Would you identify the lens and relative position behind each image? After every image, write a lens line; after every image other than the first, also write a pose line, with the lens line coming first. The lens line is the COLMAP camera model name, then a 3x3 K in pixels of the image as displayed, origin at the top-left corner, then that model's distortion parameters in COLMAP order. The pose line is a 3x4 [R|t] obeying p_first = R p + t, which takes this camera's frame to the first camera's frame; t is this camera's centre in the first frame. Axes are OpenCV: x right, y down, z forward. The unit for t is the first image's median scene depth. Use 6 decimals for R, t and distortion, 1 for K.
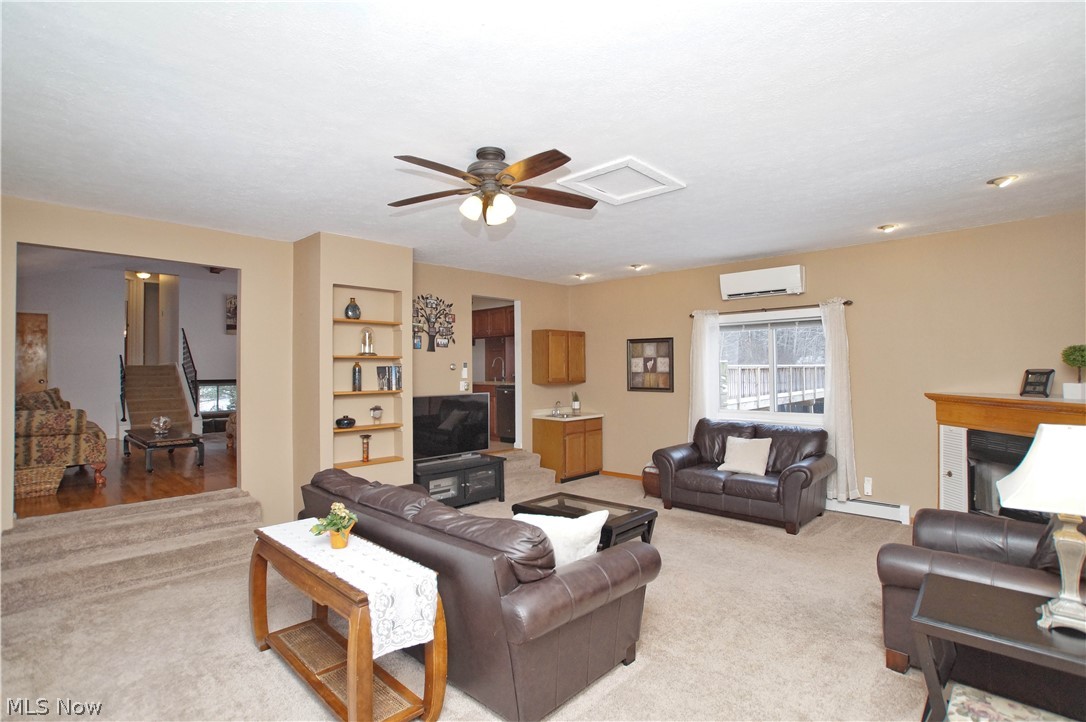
lens RADIAL K [[535.3, 0, 539.1], [0, 535.3, 359.4], [0, 0, 1]] dist [-0.001877, -0.000214]
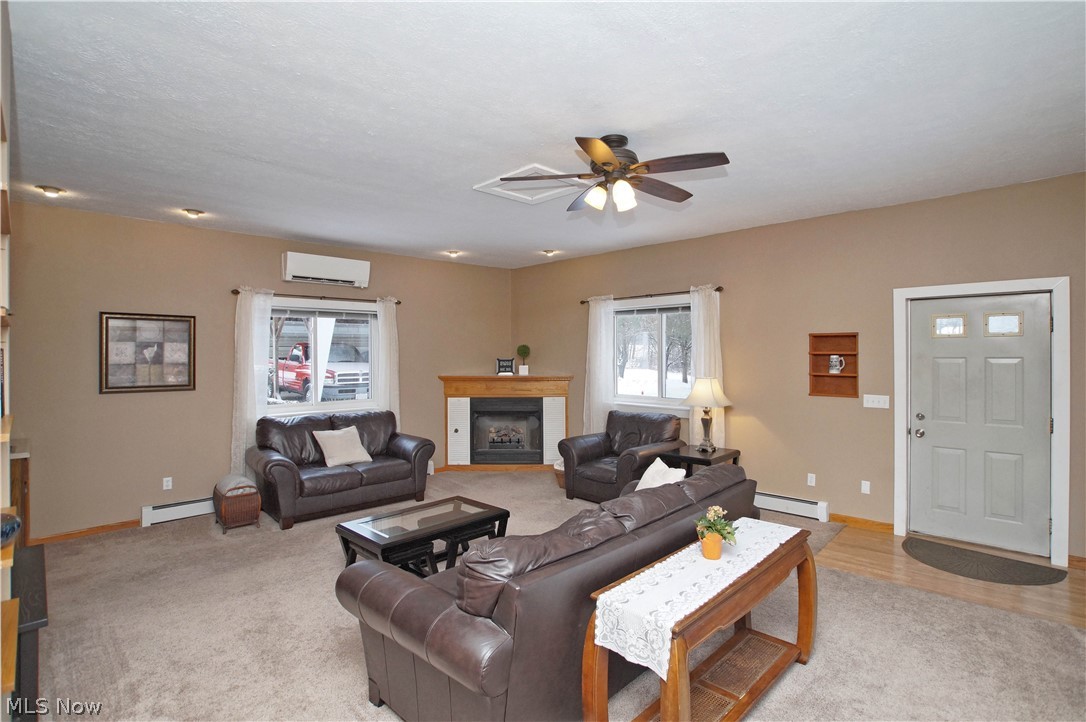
lens RADIAL K [[535.3, 0, 539.1], [0, 535.3, 359.4], [0, 0, 1]] dist [-0.001877, -0.000214]
pose [[0.051227, 0.001157, 0.998686, -0.501620], [-0.012163, 0.999926, -0.000534, 0.014522], [-0.998613, -0.012120, 0.051238, 0.525215]]
